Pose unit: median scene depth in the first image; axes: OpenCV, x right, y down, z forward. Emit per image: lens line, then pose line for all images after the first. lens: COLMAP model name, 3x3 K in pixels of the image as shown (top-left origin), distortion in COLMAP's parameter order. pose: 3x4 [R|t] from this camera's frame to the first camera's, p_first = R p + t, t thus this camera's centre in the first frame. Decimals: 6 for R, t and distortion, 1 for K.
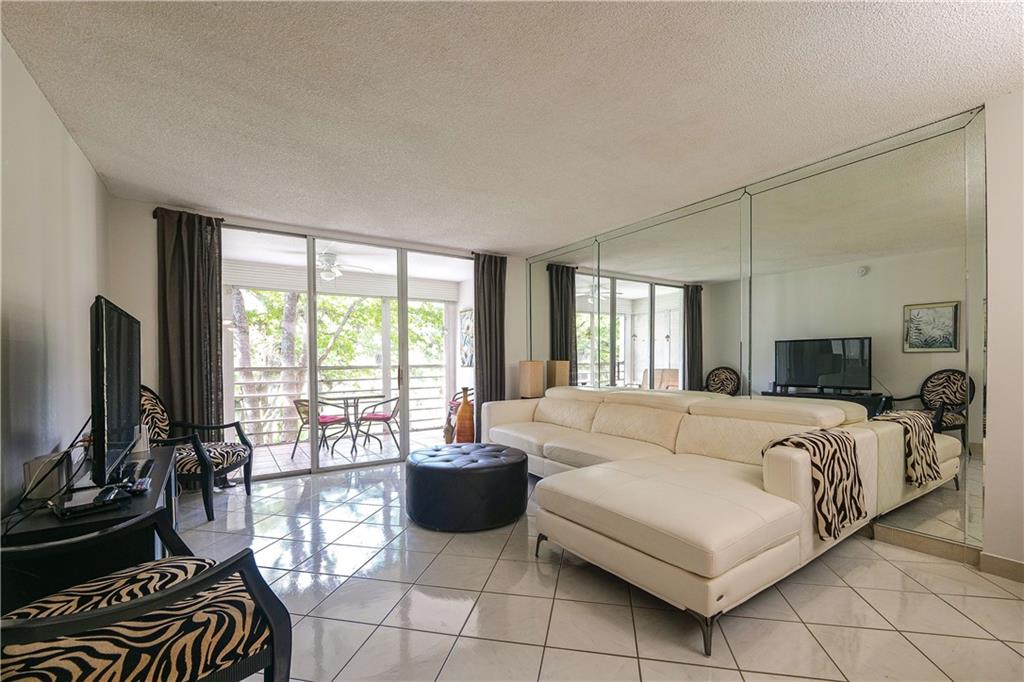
lens RADIAL K [[441.1, 0, 526.3], [0, 441.1, 365.1], [0, 0, 1]] dist [-0.009758, -0.002255]
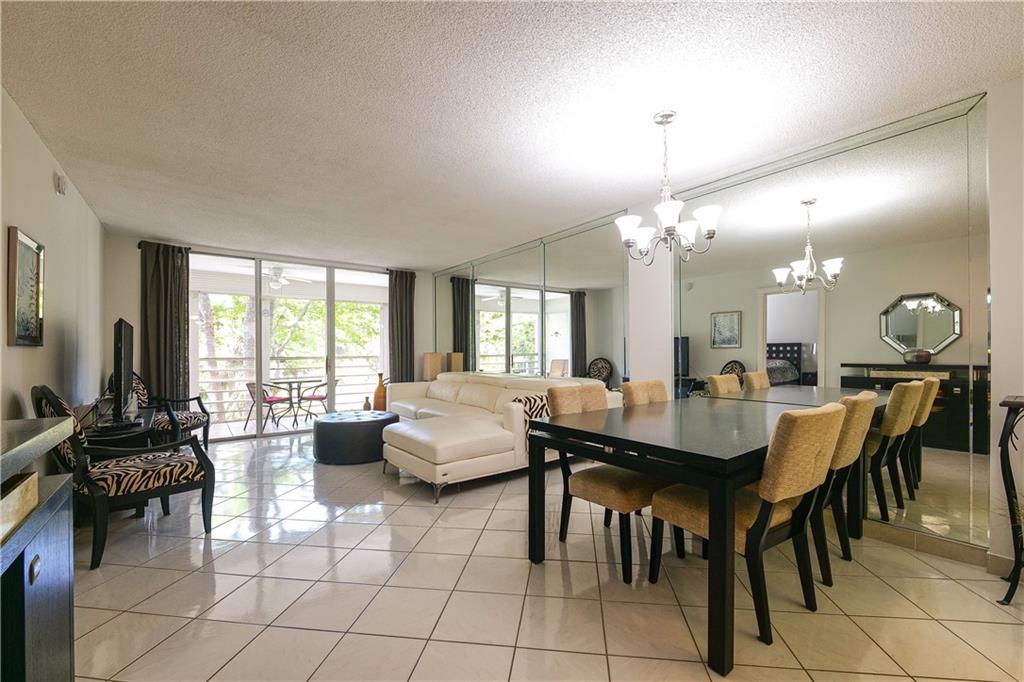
lens RADIAL K [[431.9, 0, 515.1], [0, 431.9, 348.9], [0, 0, 1]] dist [-0.014723, -0.000103]
pose [[0.999128, 0.003135, 0.041625, 0.231455], [-0.002397, 0.999839, -0.017771, 0.001859], [-0.041674, 0.017656, 0.998975, -0.322406]]
